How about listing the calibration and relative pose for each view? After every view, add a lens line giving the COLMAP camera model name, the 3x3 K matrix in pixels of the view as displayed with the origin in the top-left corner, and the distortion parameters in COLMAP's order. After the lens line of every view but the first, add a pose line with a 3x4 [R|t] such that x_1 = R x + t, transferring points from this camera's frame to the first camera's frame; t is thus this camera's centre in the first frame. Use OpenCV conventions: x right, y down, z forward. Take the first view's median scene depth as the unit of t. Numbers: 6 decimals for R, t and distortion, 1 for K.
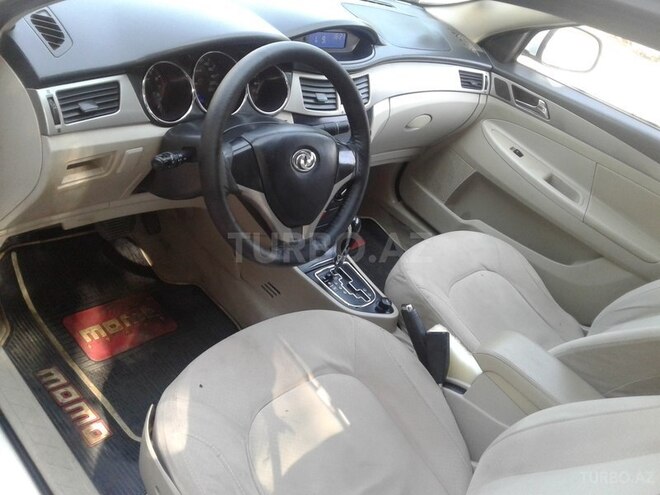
lens RADIAL K [[627.2, 0, 330.0], [0, 627.2, 247.5], [0, 0, 1]] dist [0.030920, 0.000187]
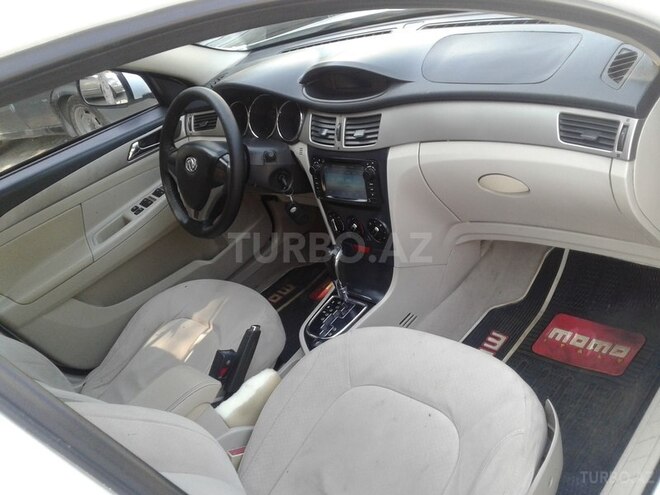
lens RADIAL K [[627.2, 0, 330.0], [0, 627.2, 247.5], [0, 0, 1]] dist [0.030920, 0.000187]
pose [[-0.109640, 0.216242, -0.970164, 0.938082], [-0.286278, 0.927820, 0.239156, -0.270321], [0.951853, 0.303958, -0.039821, 0.946796]]
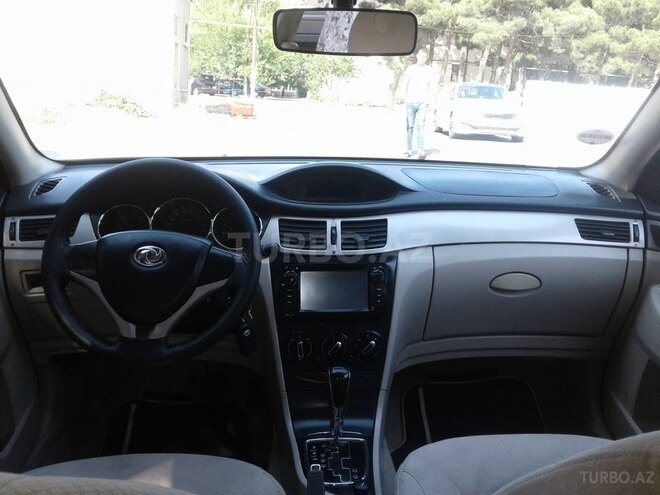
lens RADIAL K [[627.2, 0, 330.0], [0, 627.2, 247.5], [0, 0, 1]] dist [0.030920, 0.000187]
pose [[0.695101, -0.154624, -0.702087, 0.593021], [-0.202297, 0.895066, -0.397408, 0.132694], [0.689863, 0.418269, 0.590881, 0.385804]]
